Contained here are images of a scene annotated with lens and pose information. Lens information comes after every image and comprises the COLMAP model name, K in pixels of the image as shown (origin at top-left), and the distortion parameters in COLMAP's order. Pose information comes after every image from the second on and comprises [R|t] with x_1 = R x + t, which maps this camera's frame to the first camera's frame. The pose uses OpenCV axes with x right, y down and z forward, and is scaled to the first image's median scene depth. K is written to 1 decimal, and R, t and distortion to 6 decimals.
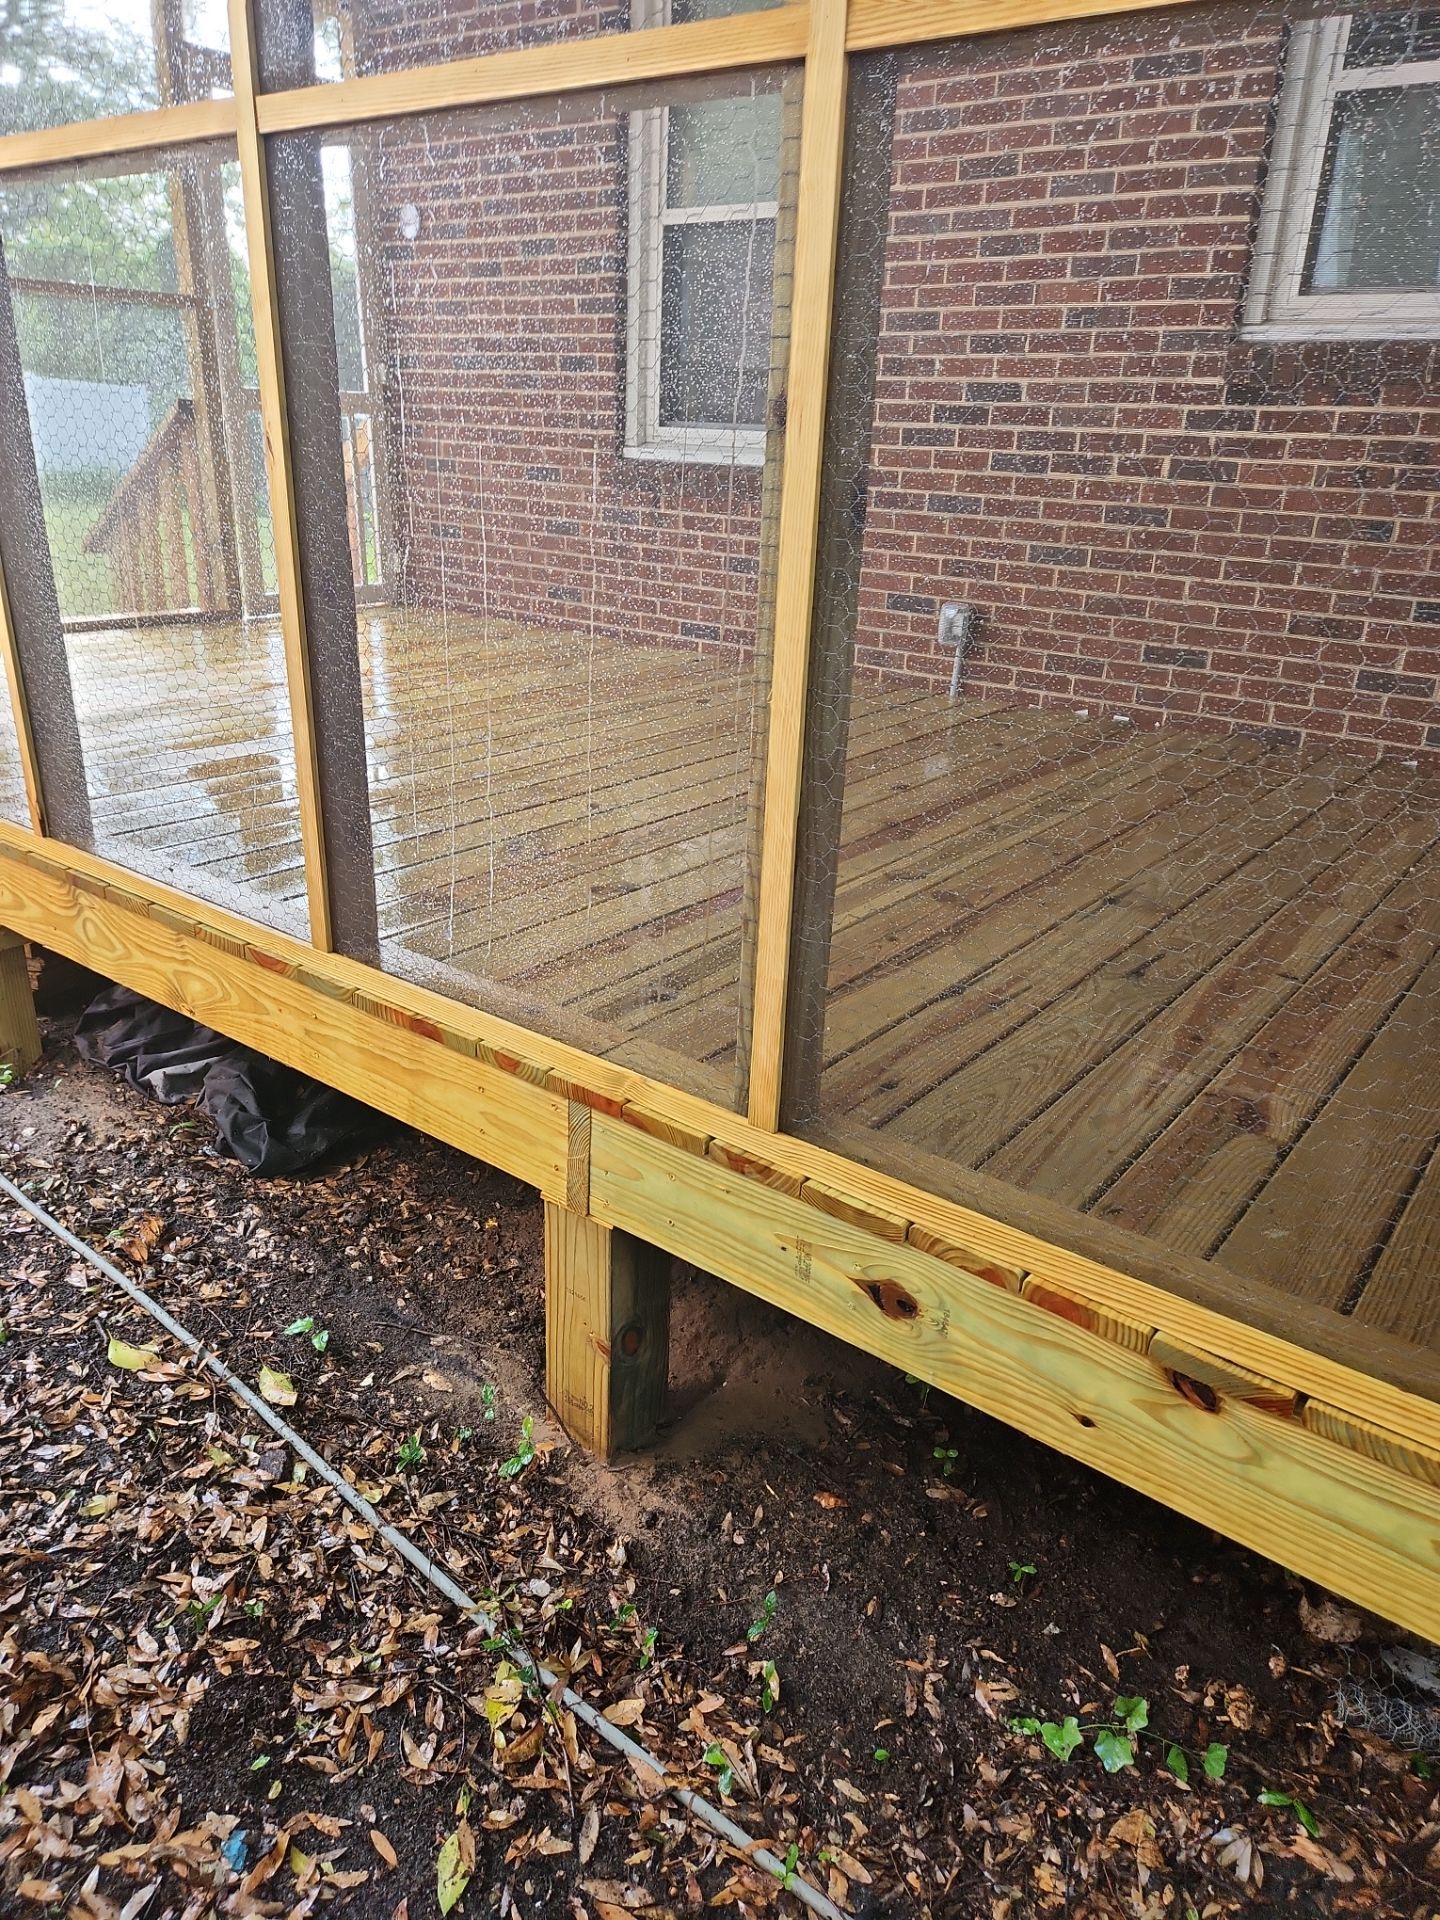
lens RADIAL K [[1291.9, 0, 720.0], [0, 1291.9, 960.0], [0, 0, 1]] dist [0.001296, -0.000009]
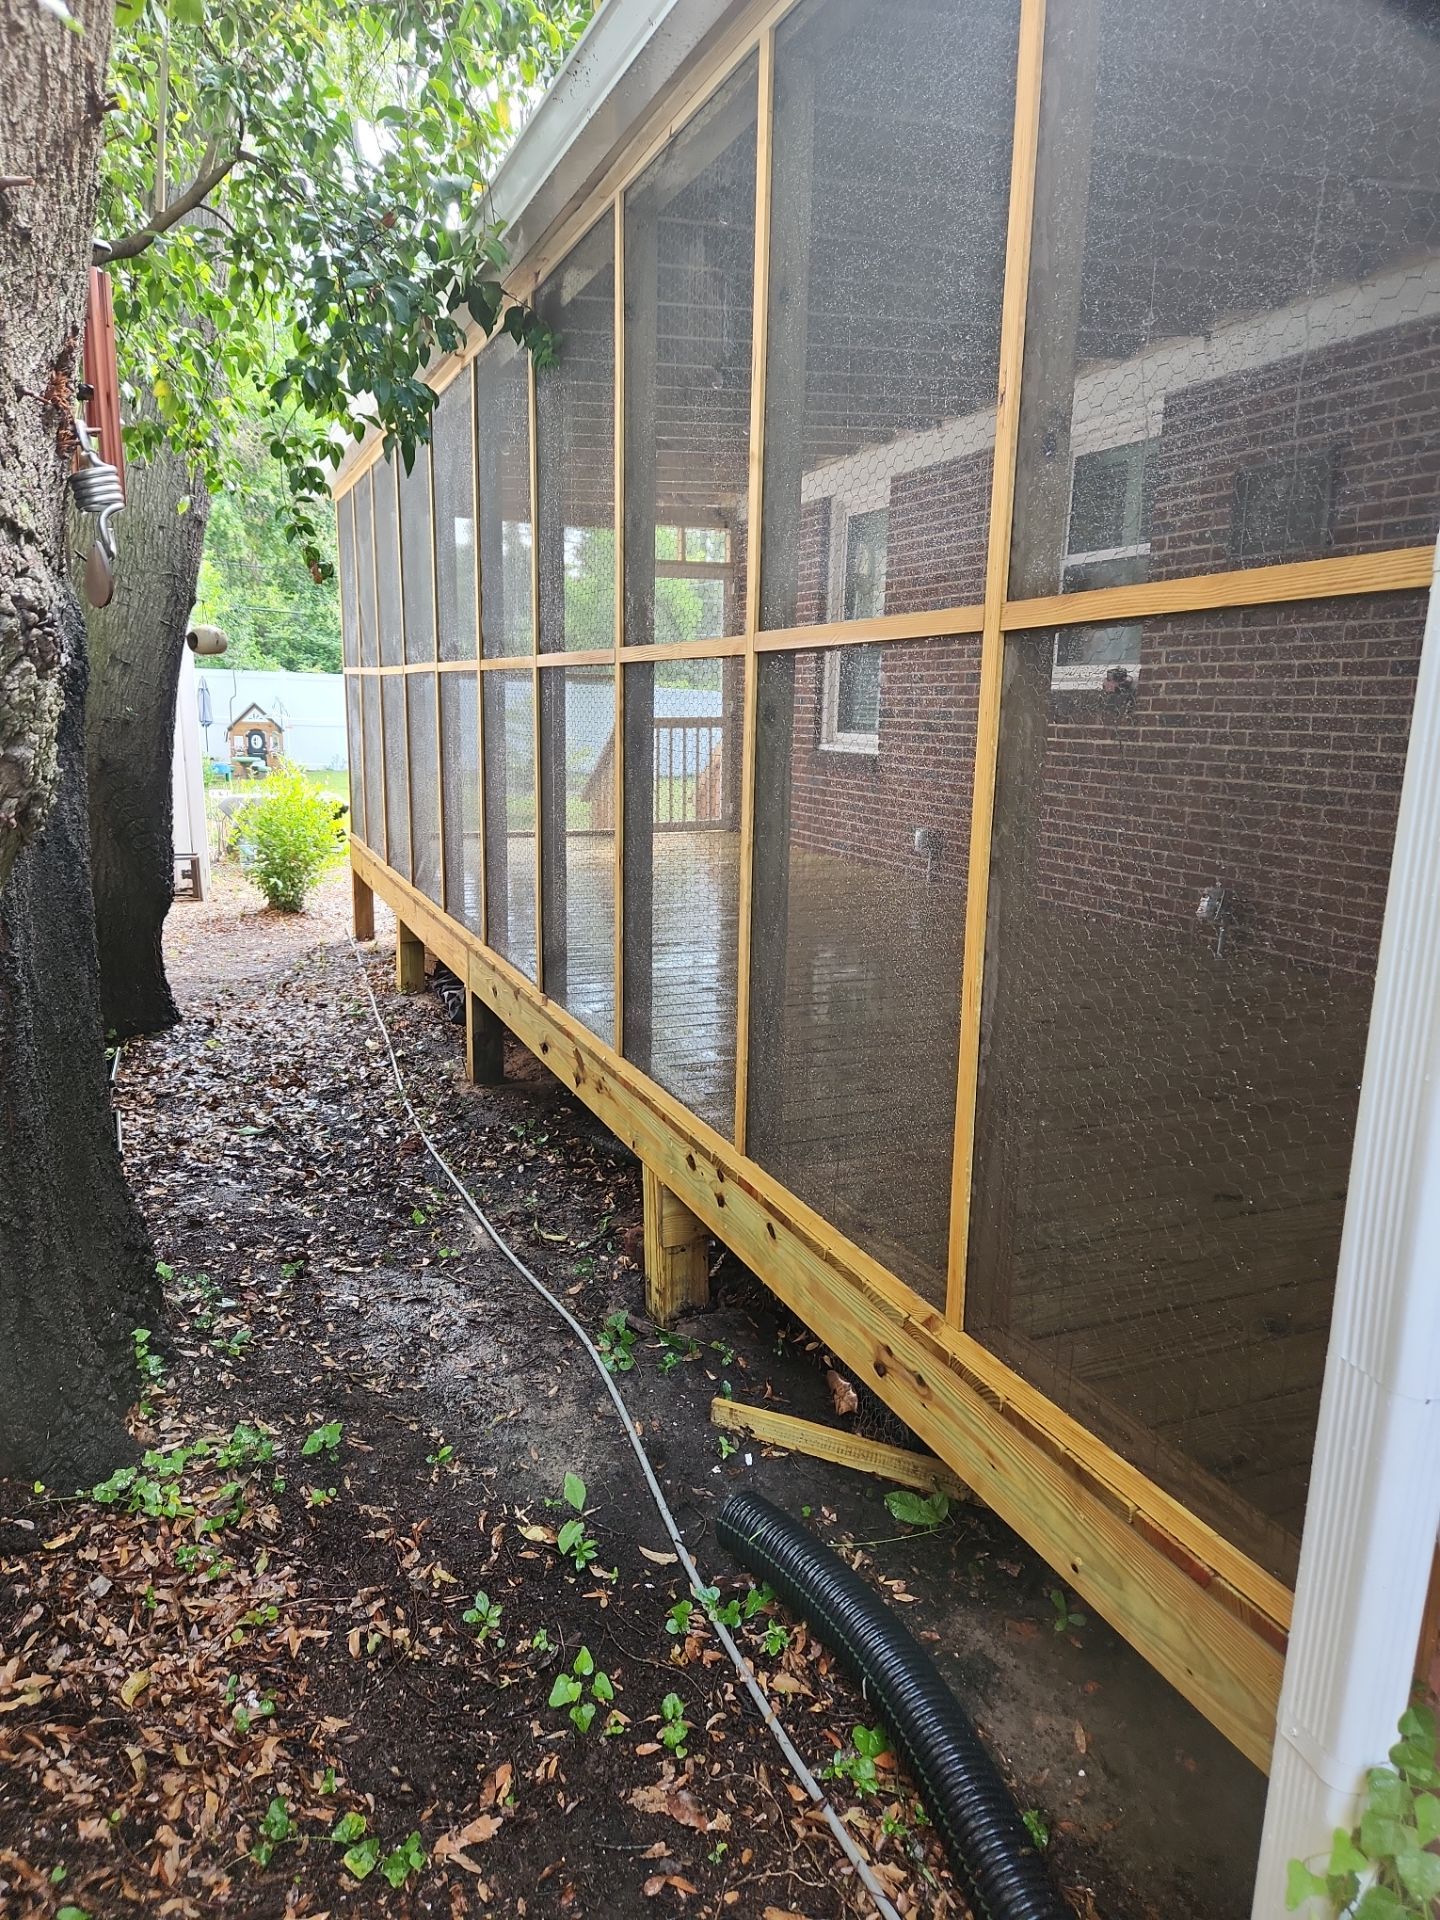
lens RADIAL K [[1291.9, 0, 720.0], [0, 1291.9, 960.0], [0, 0, 1]] dist [0.001296, -0.000009]
pose [[0.869206, 0.074444, -0.488814, 0.713631], [-0.170457, 0.973113, -0.154905, 0.188119], [0.464139, 0.217966, 0.858525, -0.517816]]
